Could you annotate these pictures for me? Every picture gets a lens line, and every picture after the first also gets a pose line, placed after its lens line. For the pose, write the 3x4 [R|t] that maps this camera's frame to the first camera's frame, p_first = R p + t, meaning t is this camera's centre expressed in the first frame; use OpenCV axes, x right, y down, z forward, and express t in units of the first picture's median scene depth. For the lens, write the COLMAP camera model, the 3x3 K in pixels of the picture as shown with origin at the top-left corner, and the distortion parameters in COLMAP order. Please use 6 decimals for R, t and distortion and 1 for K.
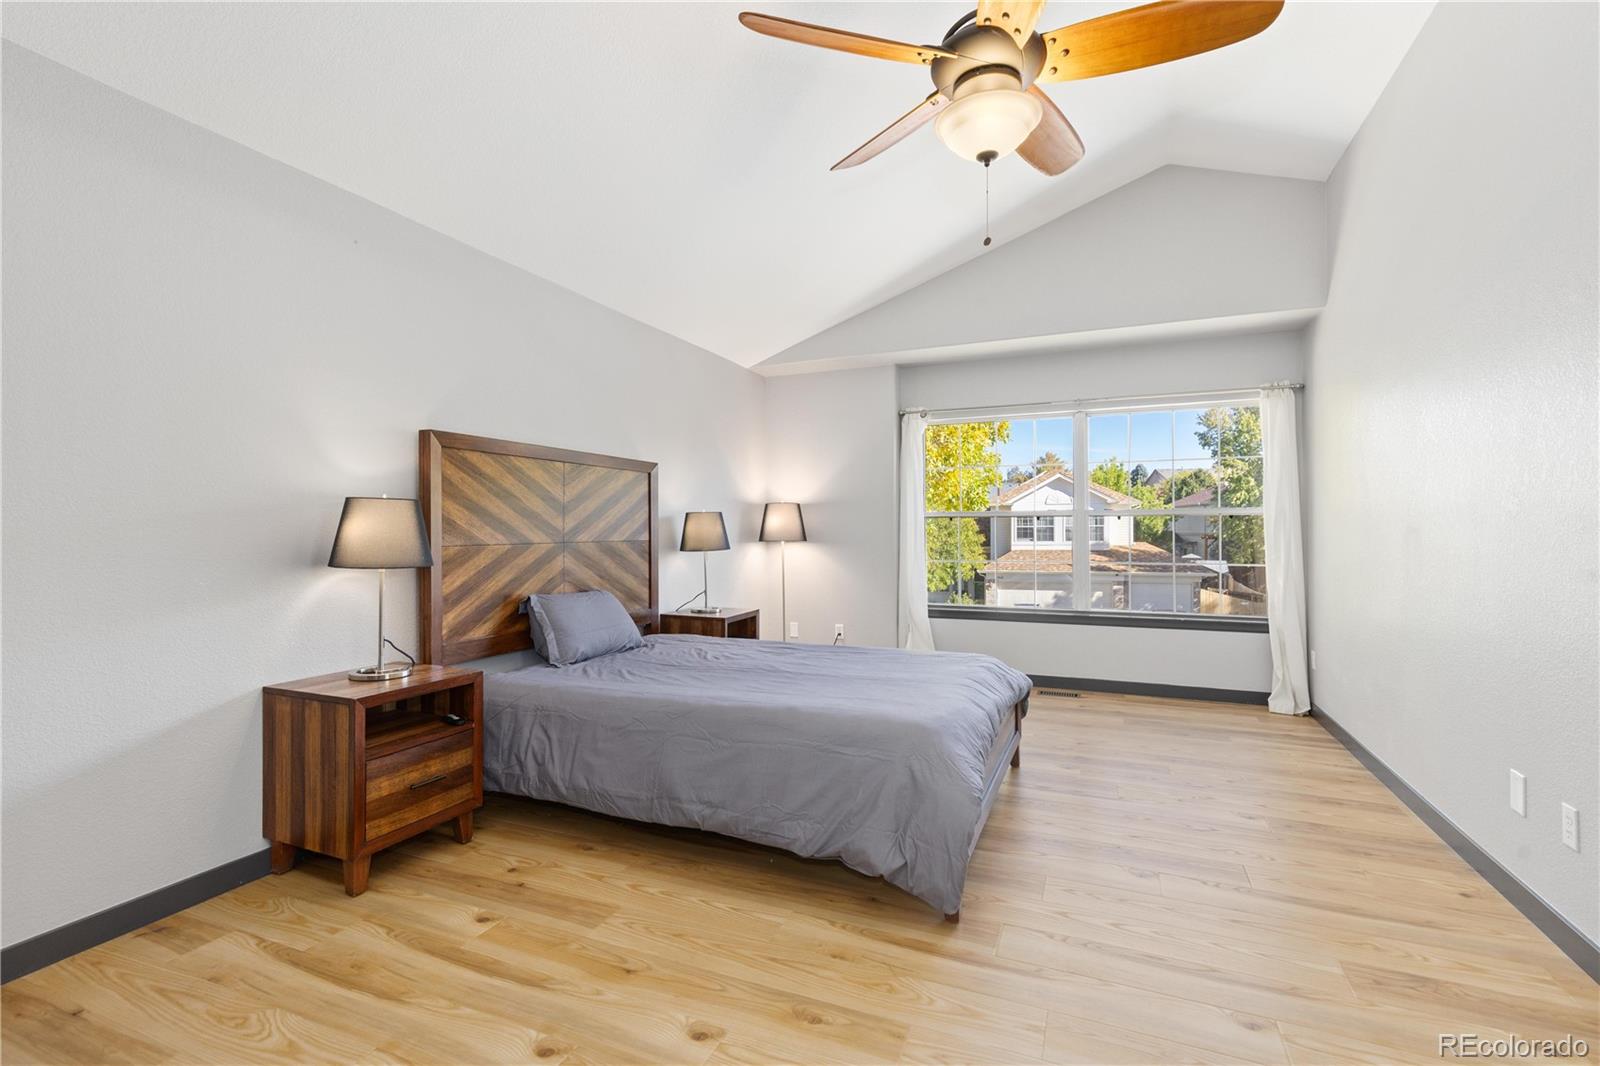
lens RADIAL K [[732.7, 0, 796.5], [0, 732.7, 528.1], [0, 0, 1]] dist [0.014087, -0.003169]
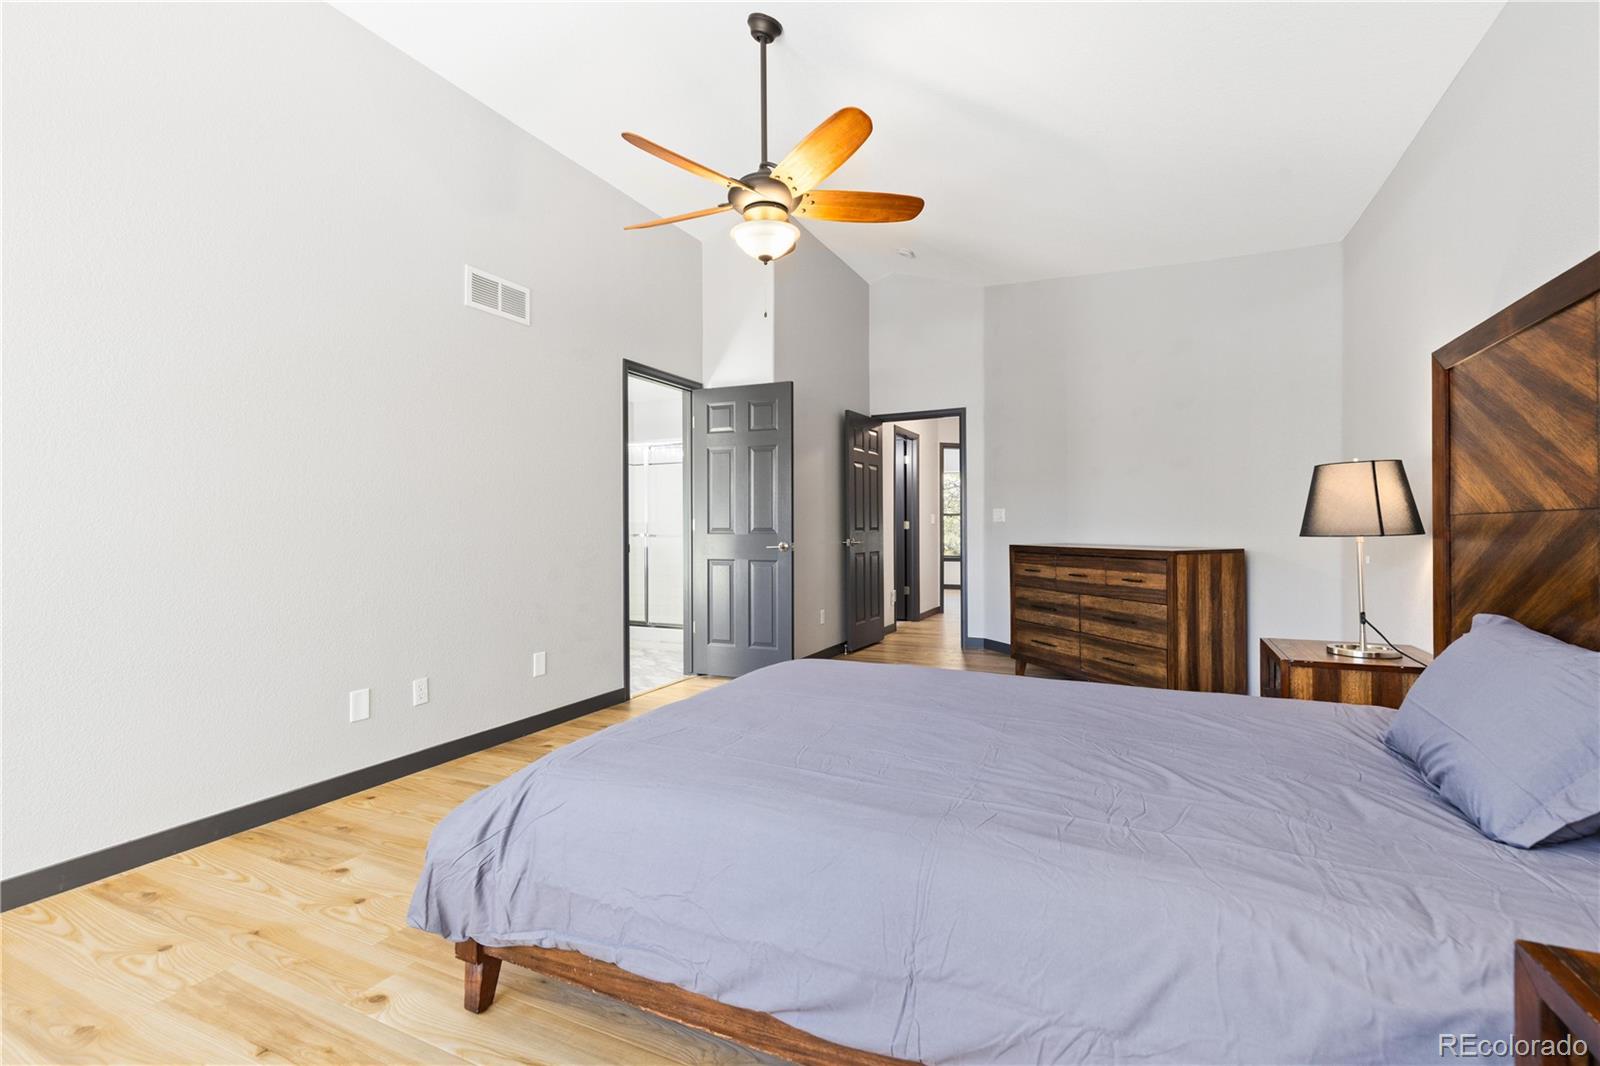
lens RADIAL K [[732.3, 0, 801.2], [0, 732.3, 527.2], [0, 0, 1]] dist [0.000052, 0.000001]
pose [[-0.999049, 0.012184, 0.041861, 0.093596], [0.012295, 0.999922, 0.002387, 0.032527], [-0.041829, 0.002899, -0.999121, 1.966888]]
